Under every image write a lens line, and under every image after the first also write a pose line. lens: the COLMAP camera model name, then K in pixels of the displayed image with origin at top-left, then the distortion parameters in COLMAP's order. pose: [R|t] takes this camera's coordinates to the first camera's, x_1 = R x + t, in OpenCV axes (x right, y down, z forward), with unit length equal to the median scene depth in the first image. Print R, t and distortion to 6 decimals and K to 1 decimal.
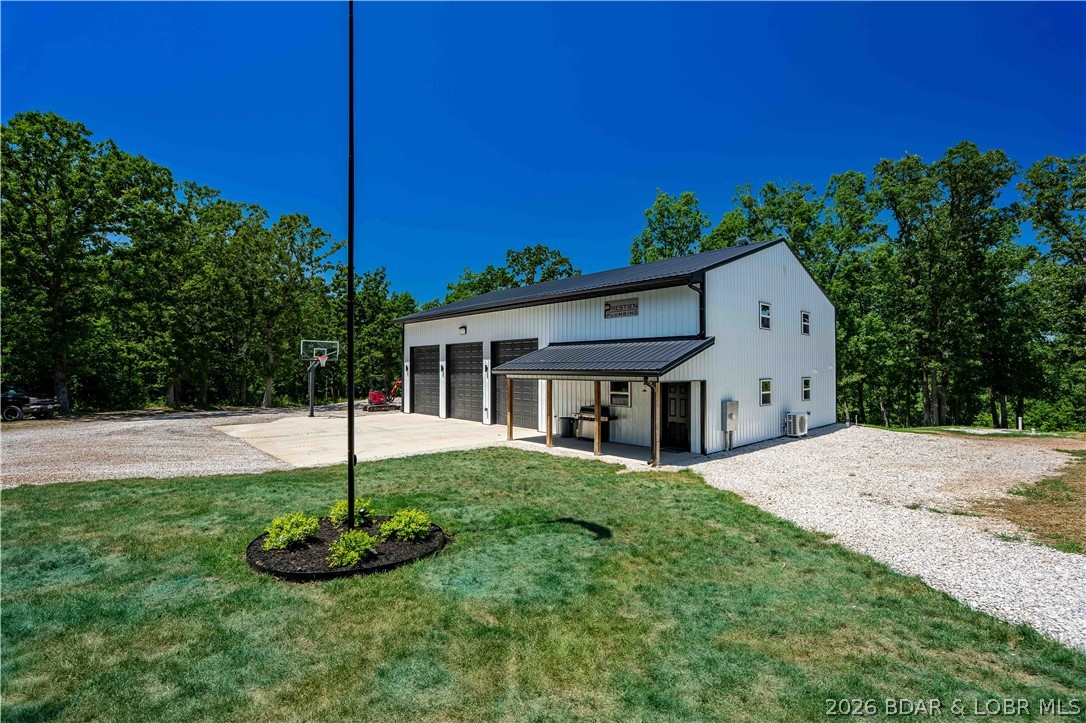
lens RADIAL K [[481.0, 0, 548.8], [0, 481.0, 364.5], [0, 0, 1]] dist [-0.005974, -0.000203]
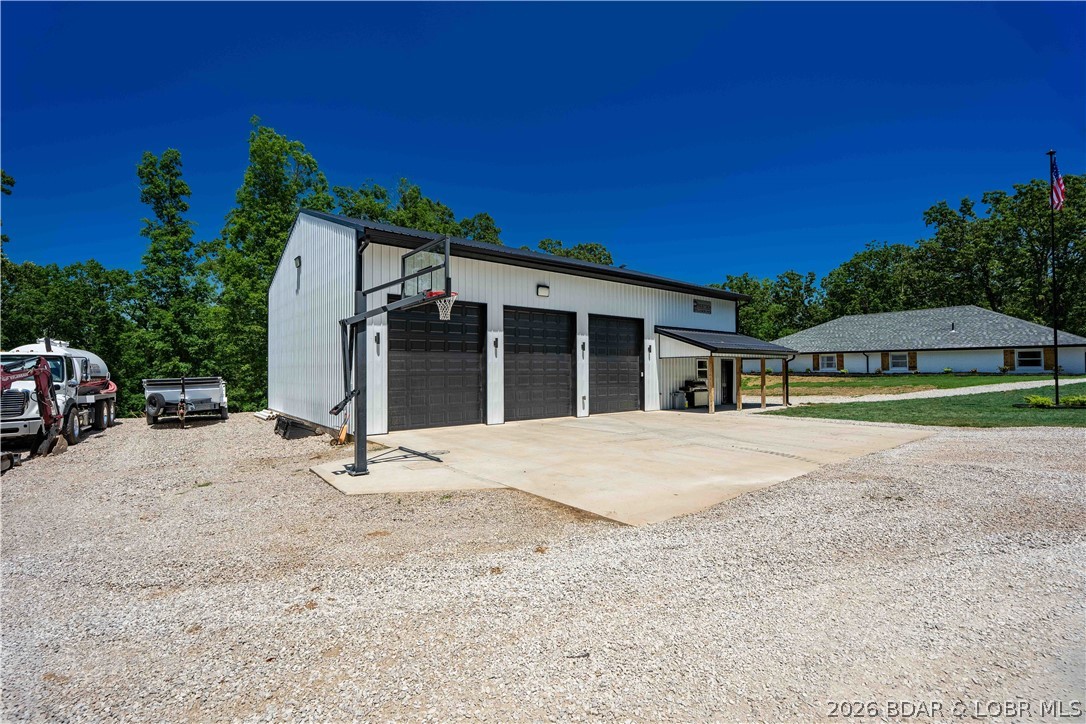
lens RADIAL K [[481.0, 0, 548.8], [0, 481.0, 365.0], [0, 0, 1]] dist [-0.005974, -0.000203]
pose [[0.085748, -0.019691, 0.996122, -1.028230], [-0.028137, 0.999358, 0.022177, 0.024346], [-0.995919, -0.029930, 0.085138, 1.087945]]
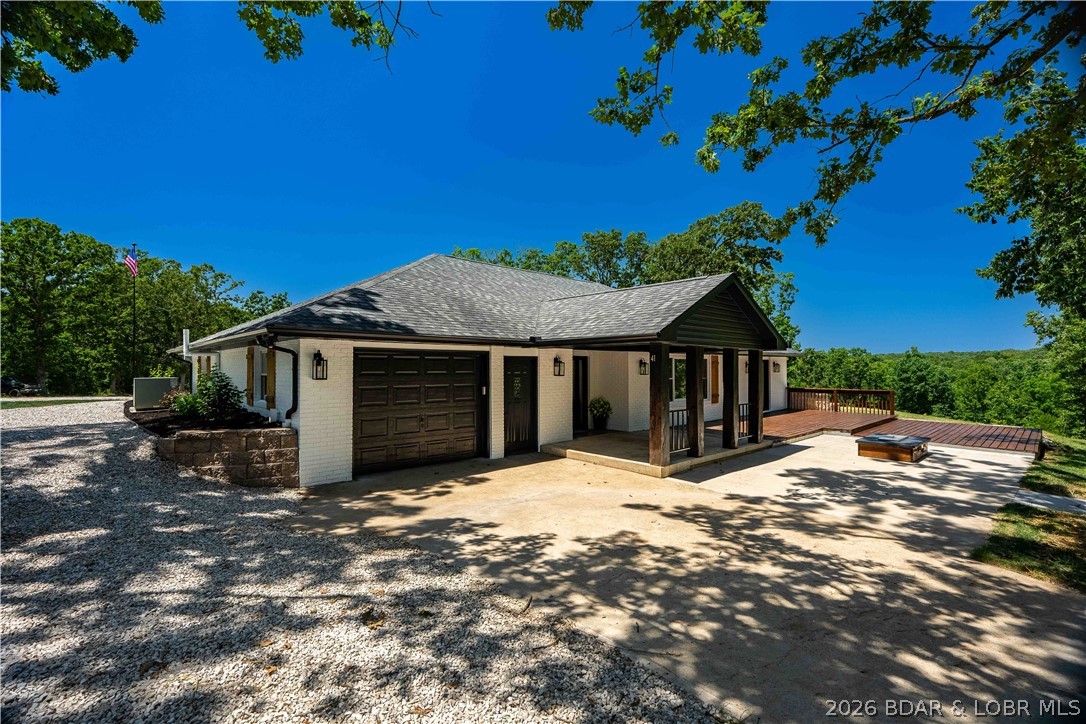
lens RADIAL K [[481.0, 0, 548.8], [0, 481.0, 365.0], [0, 0, 1]] dist [-0.005974, -0.000203]
pose [[0.998949, 0.001373, 0.045821, 0.469114], [-0.001305, 0.999998, -0.001504, -0.001049], [-0.045823, 0.001442, 0.998949, -0.521200]]
